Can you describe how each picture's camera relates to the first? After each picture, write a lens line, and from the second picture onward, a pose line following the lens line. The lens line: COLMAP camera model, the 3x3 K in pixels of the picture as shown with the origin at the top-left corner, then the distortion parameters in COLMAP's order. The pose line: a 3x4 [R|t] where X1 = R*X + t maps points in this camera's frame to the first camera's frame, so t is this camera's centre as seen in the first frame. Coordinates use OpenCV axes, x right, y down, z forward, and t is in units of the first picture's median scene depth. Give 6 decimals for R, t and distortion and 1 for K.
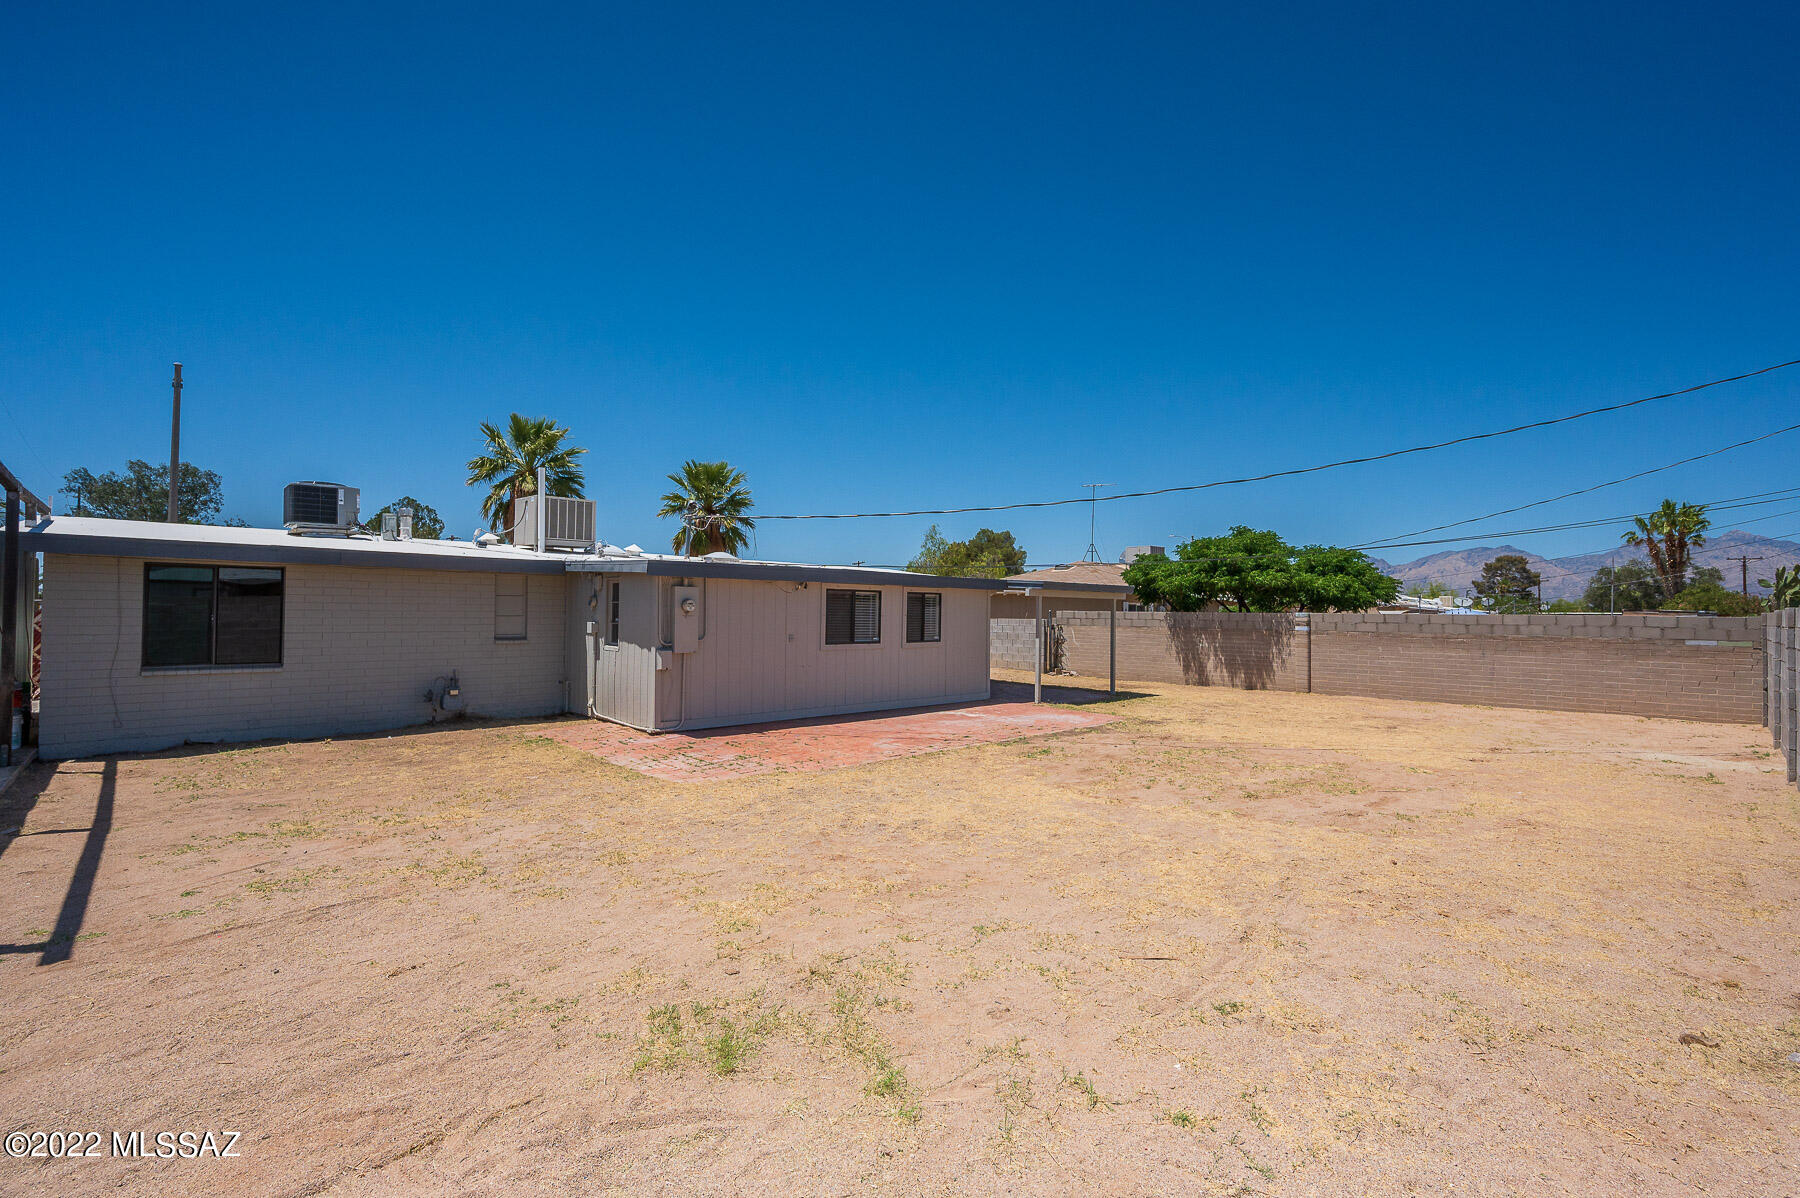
lens RADIAL K [[797.2, 0, 944.9], [0, 797.2, 602.0], [0, 0, 1]] dist [-0.009228, -0.000710]
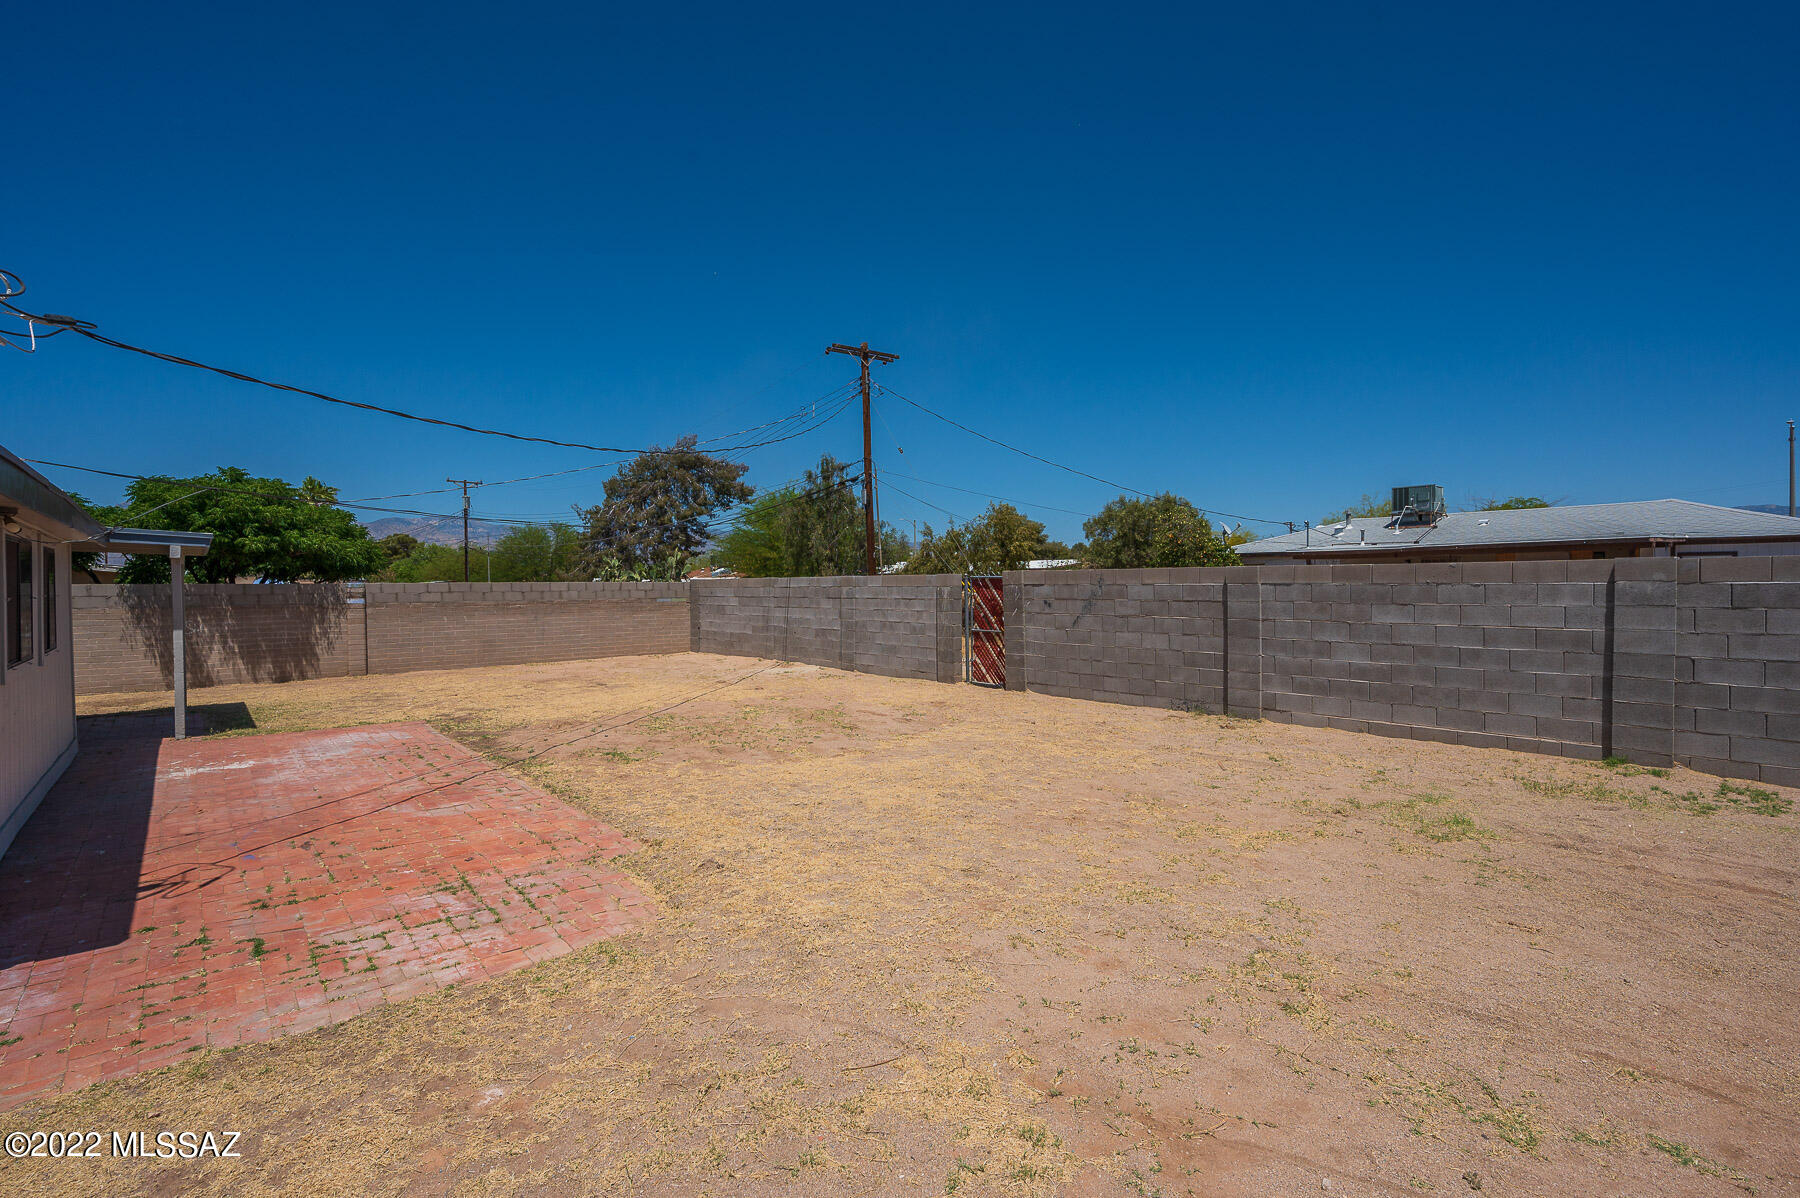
lens RADIAL K [[797.2, 0, 891.9], [0, 797.2, 600.5], [0, 0, 1]] dist [-0.009228, -0.000710]
pose [[0.090710, -0.034965, 0.995263, -0.346038], [-0.004327, 0.999360, 0.035503, -0.000778], [-0.995868, -0.007527, 0.090501, 0.335704]]
